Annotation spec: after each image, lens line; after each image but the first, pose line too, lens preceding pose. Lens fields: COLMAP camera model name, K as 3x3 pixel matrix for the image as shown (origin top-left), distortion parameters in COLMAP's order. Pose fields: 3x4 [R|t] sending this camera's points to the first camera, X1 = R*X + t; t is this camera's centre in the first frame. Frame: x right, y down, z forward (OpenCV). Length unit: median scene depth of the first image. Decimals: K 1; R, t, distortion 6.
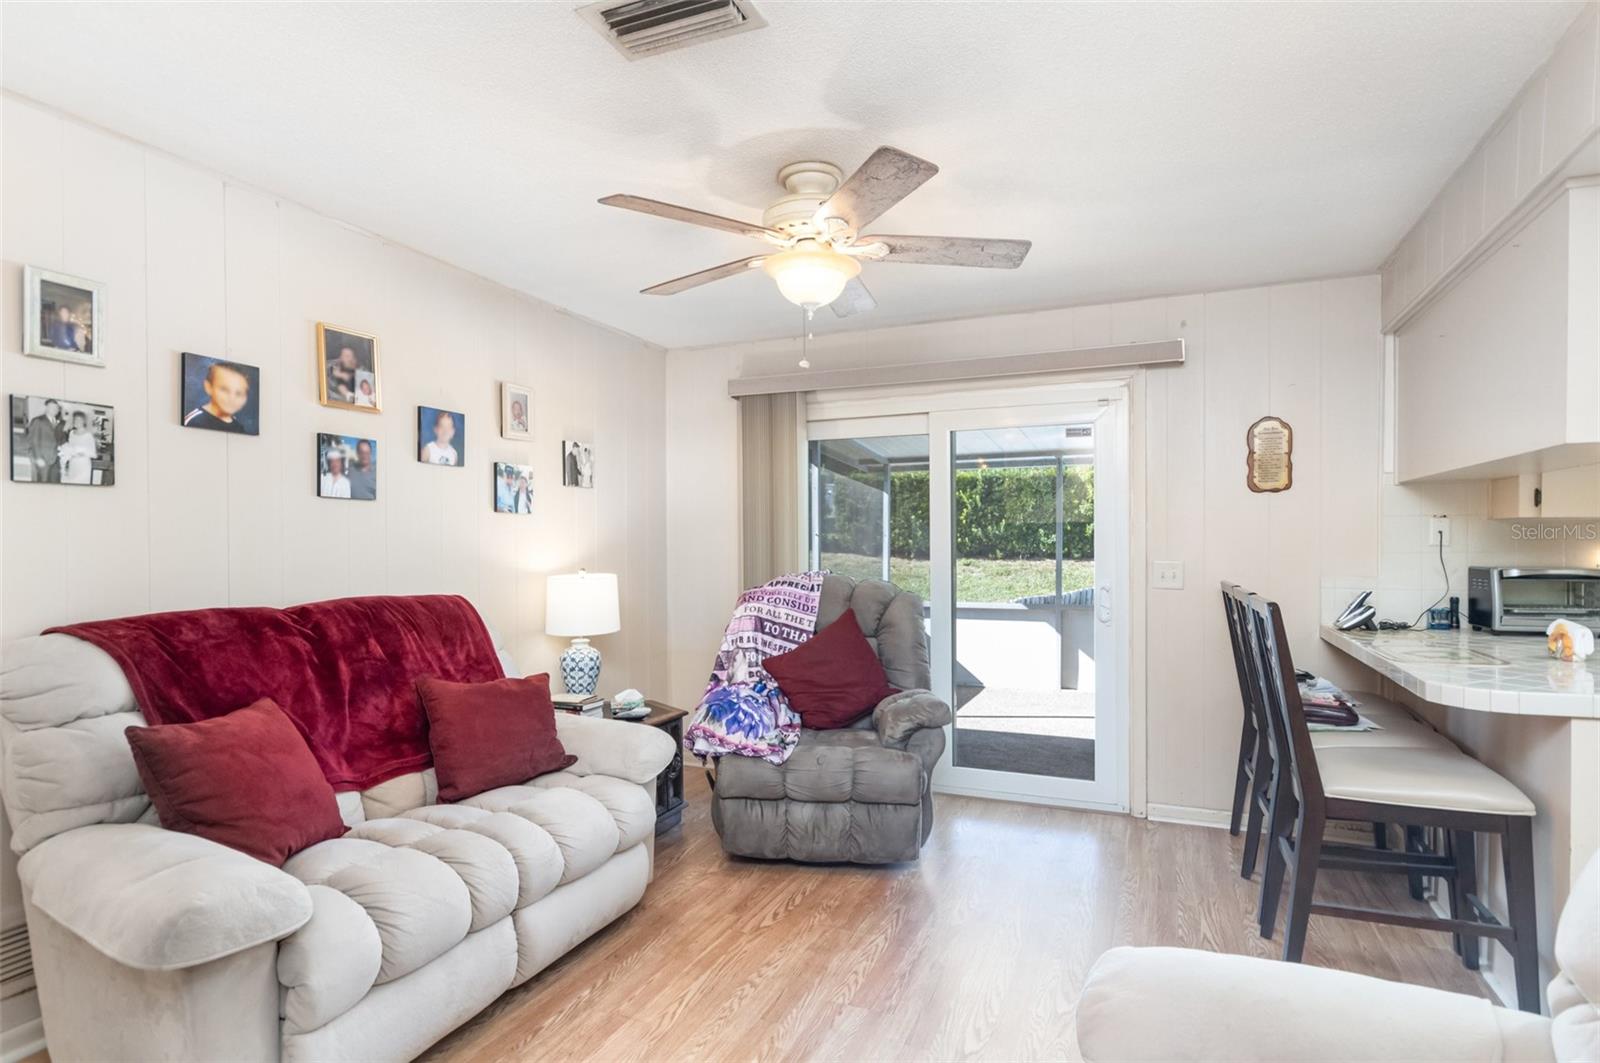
lens RADIAL K [[830.8, 0, 827.0], [0, 830.8, 548.0], [0, 0, 1]] dist [0.012069, -0.000463]
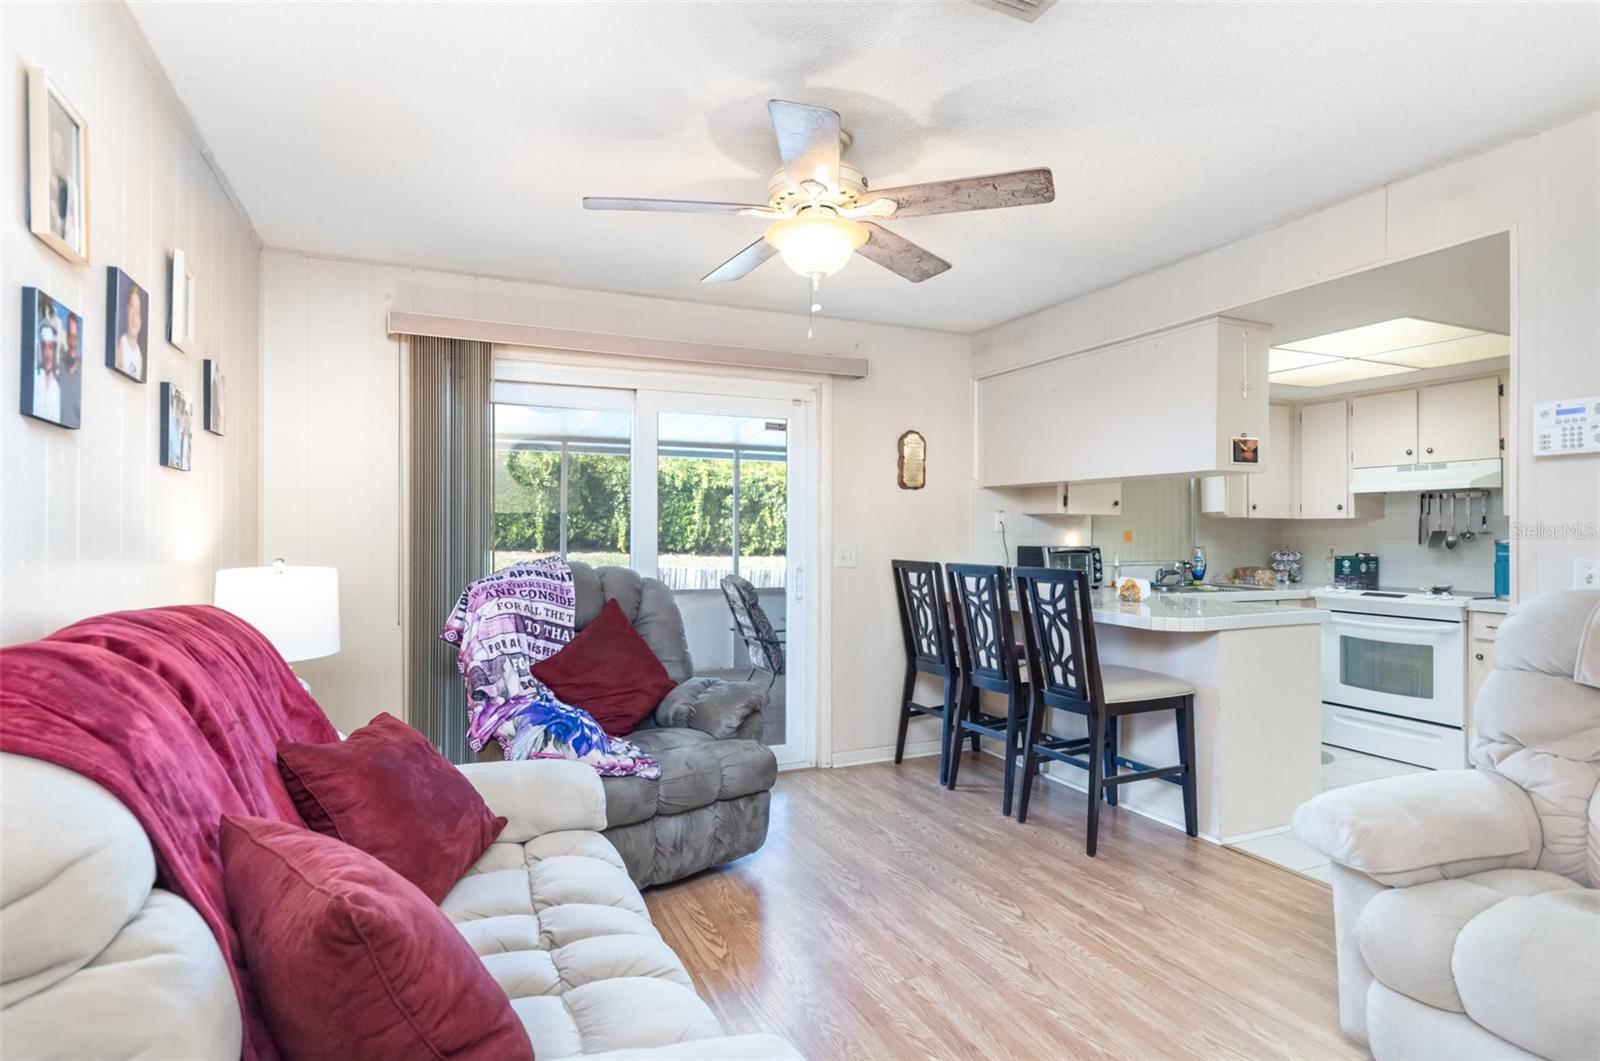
lens RADIAL K [[830.8, 0, 790.7], [0, 830.8, 526.3], [0, 0, 1]] dist [0.012069, -0.000463]
pose [[0.684339, 0.011606, 0.729072, -0.596118], [-0.001079, 0.999888, -0.014904, 0.010218], [-0.729163, 0.009413, 0.684275, 0.298710]]
